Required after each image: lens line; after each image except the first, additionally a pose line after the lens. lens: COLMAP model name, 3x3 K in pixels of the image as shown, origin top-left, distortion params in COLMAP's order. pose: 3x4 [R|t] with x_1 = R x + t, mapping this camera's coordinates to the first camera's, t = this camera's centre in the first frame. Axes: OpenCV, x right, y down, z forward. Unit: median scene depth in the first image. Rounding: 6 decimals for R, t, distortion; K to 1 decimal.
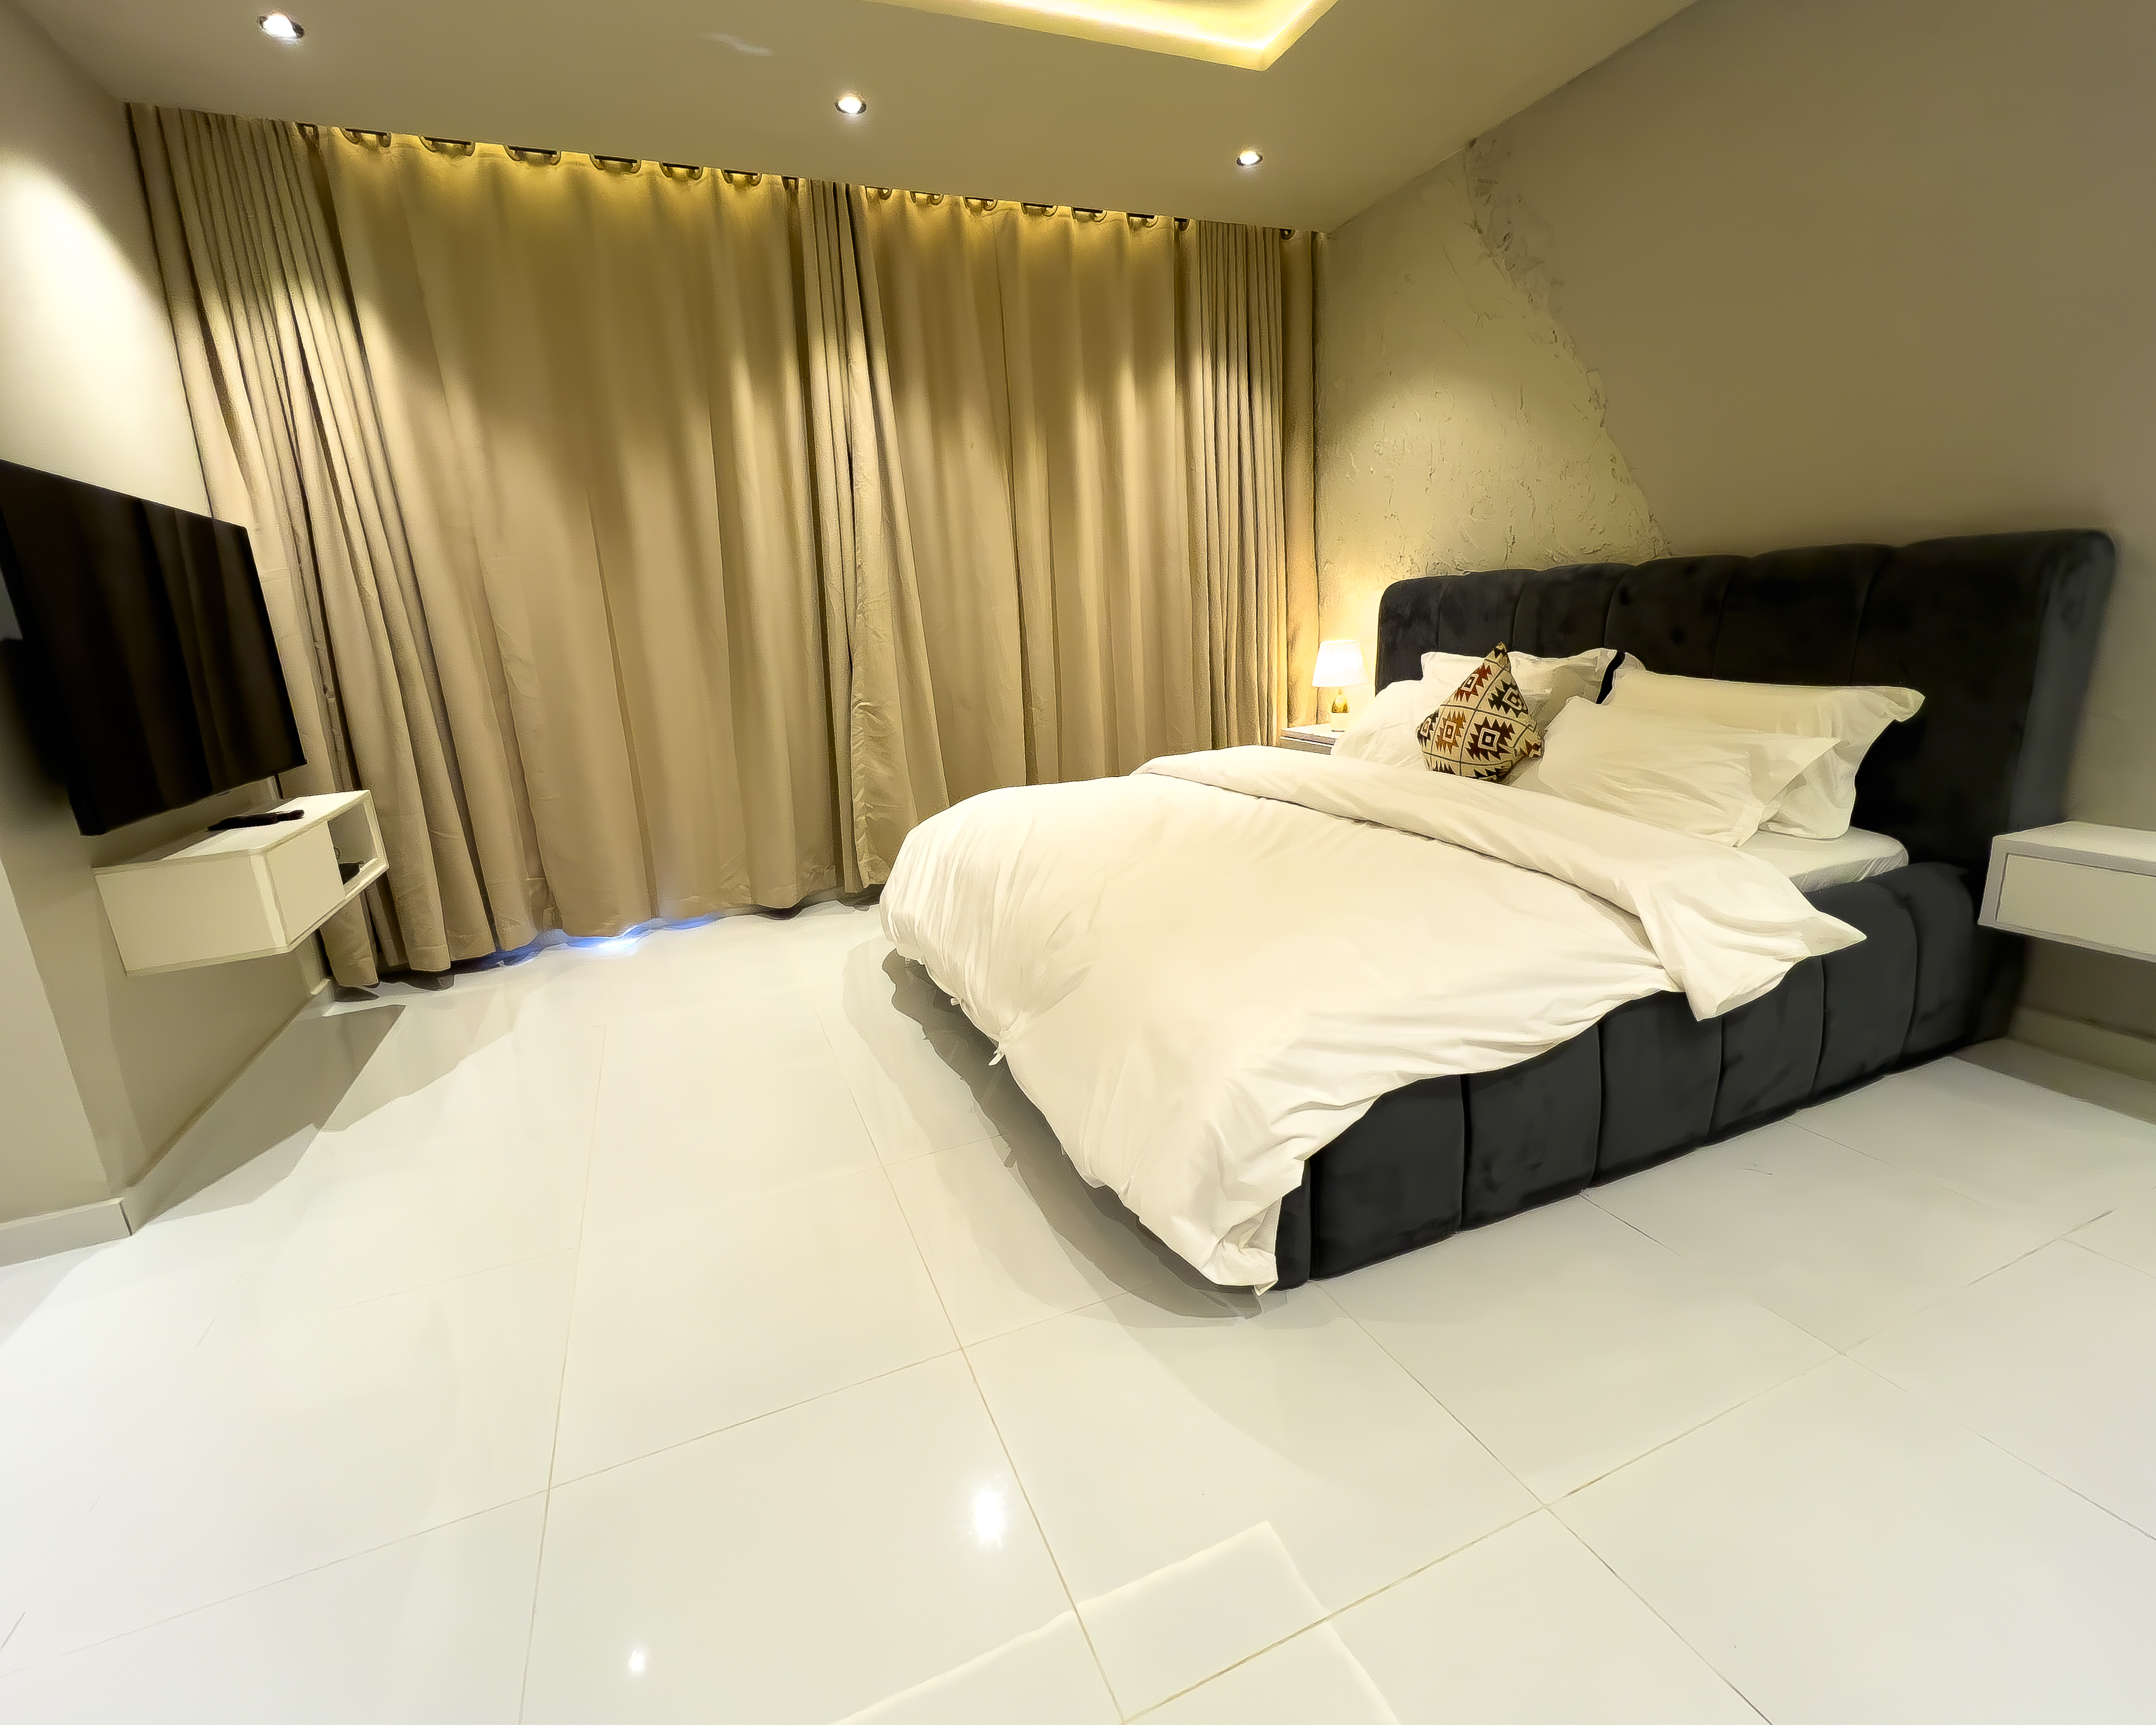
lens RADIAL K [[1002.4, 0, 1089.3], [0, 1002.4, 837.7], [0, 0, 1]] dist [0.003847, 0.000942]
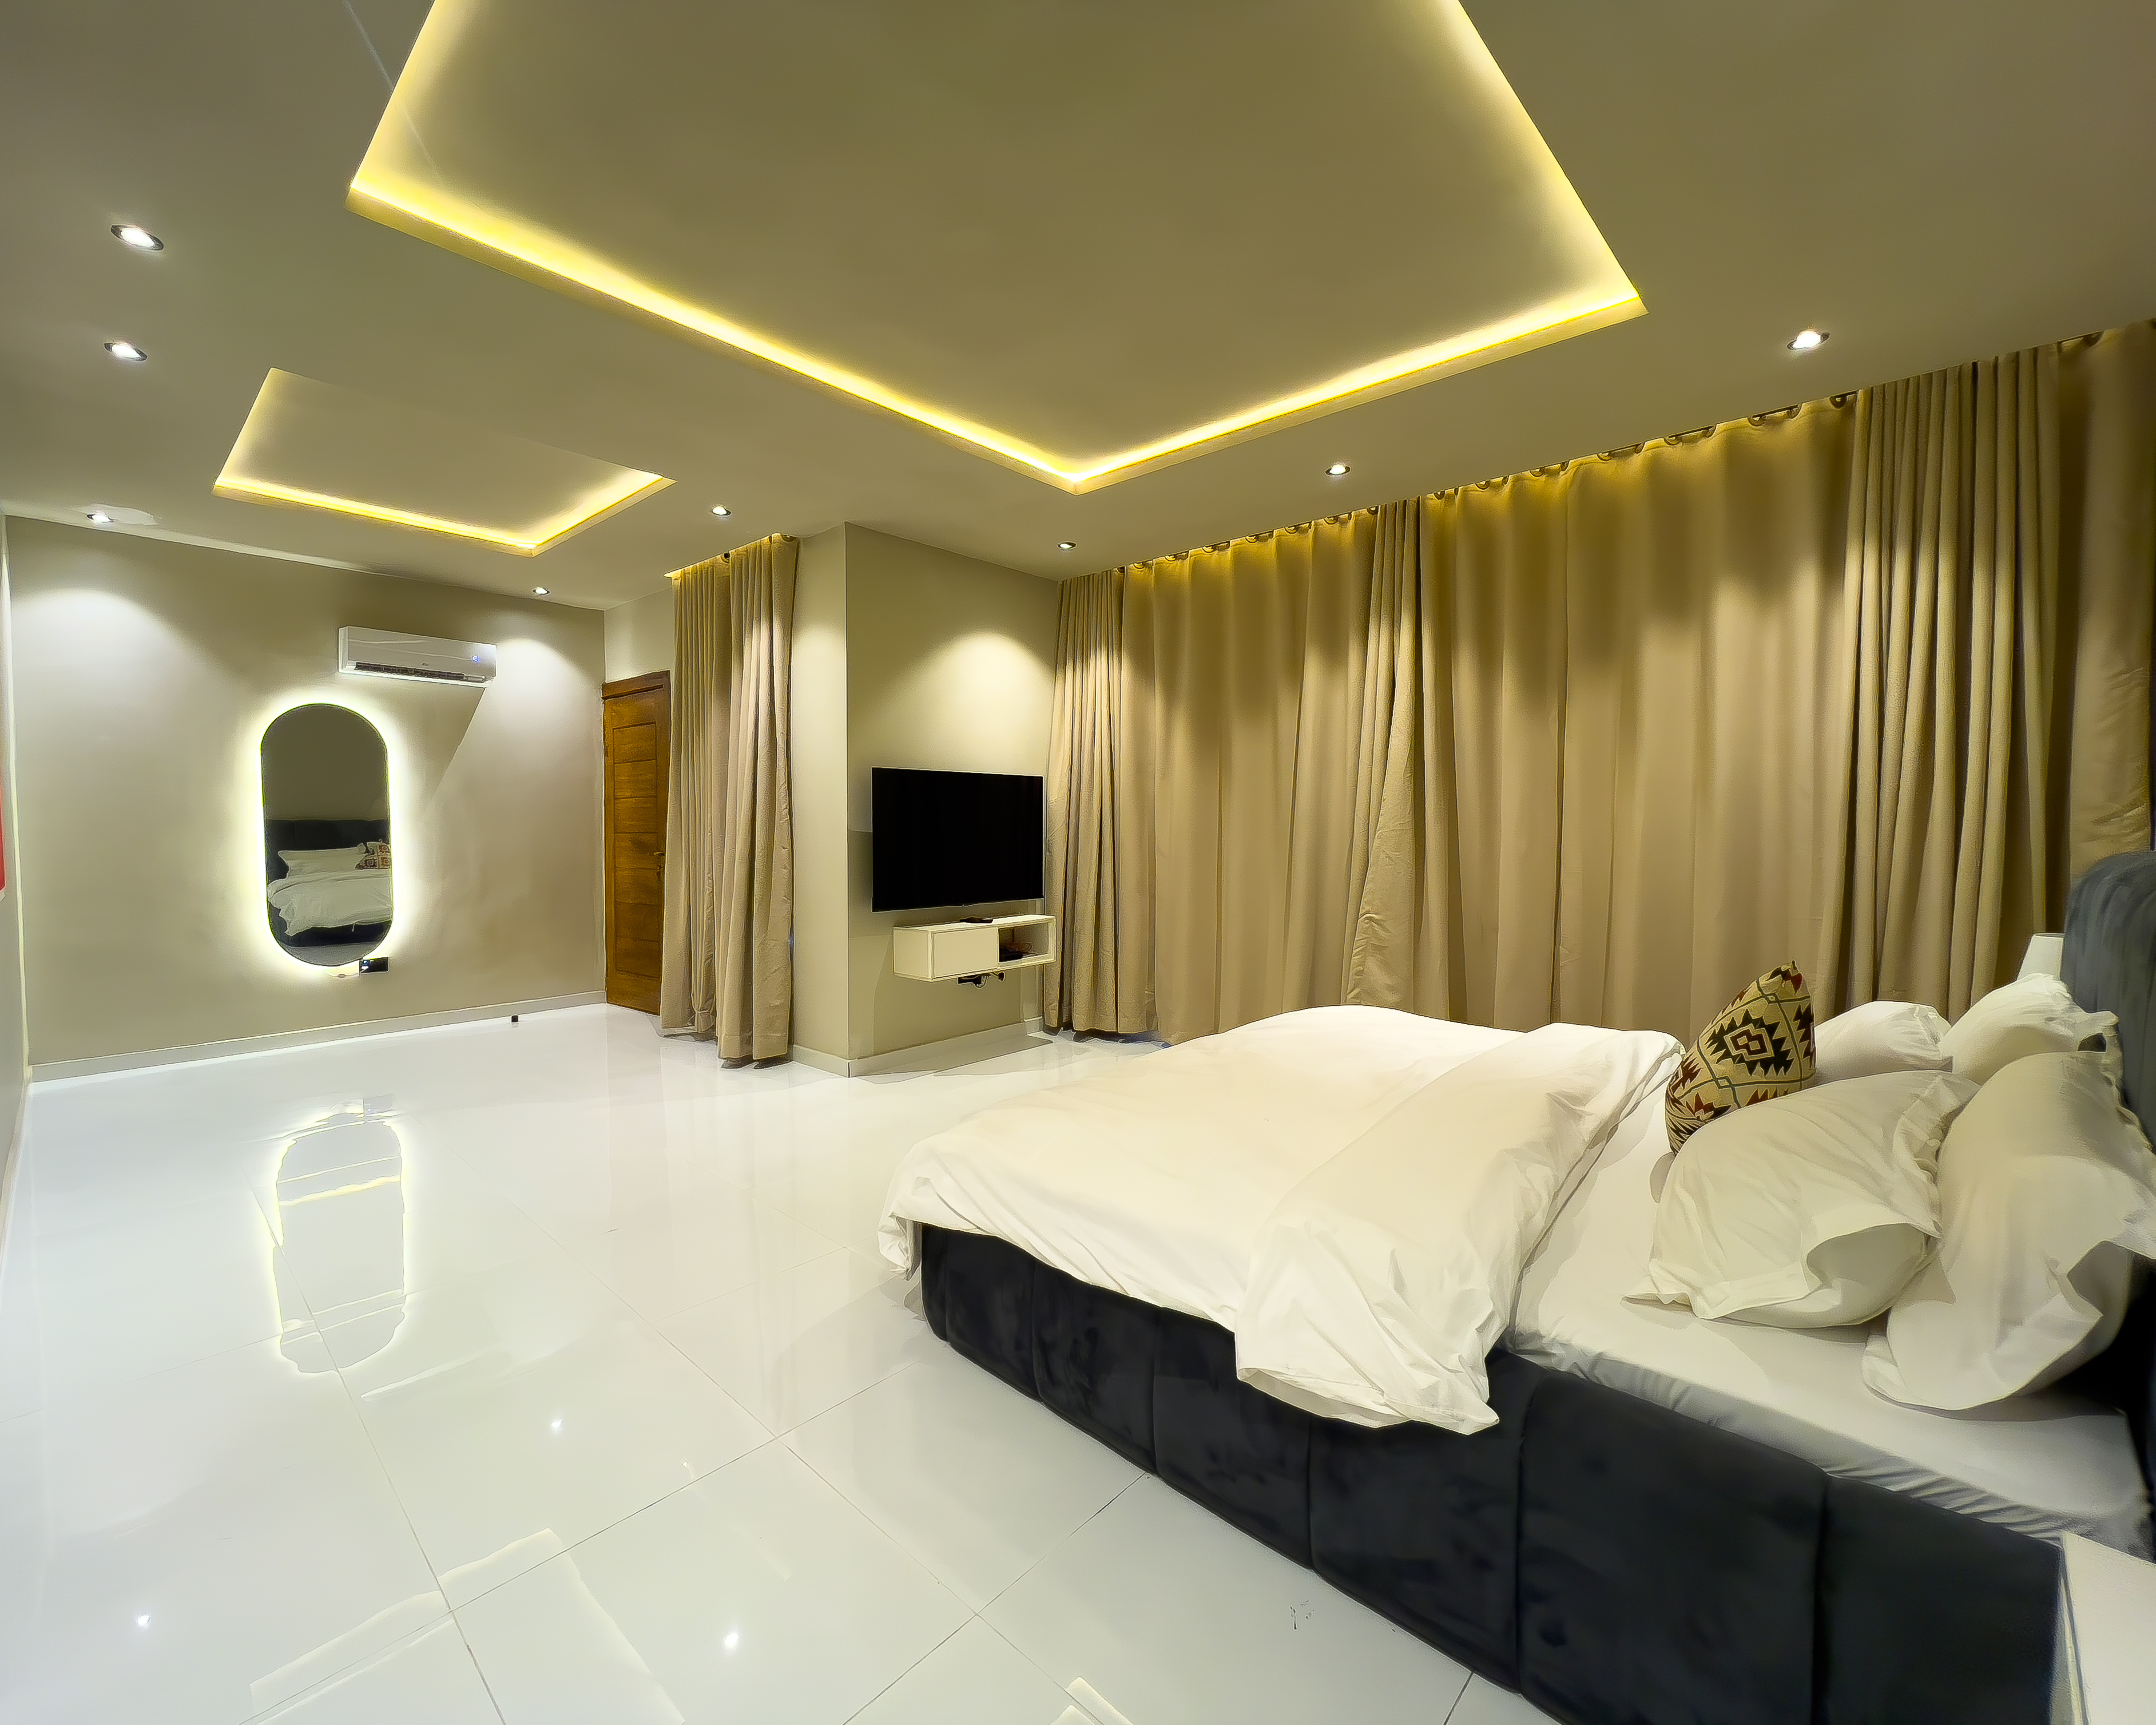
lens RADIAL K [[929.0, 0, 1120.2], [0, 929.0, 865.2], [0, 0, 1]] dist [-0.001758, -0.000247]
pose [[0.415221, 0.093256, -0.904928, 0.638771], [-0.241003, 0.970467, -0.010573, -0.112437], [0.877217, 0.222480, 0.425433, 0.290384]]
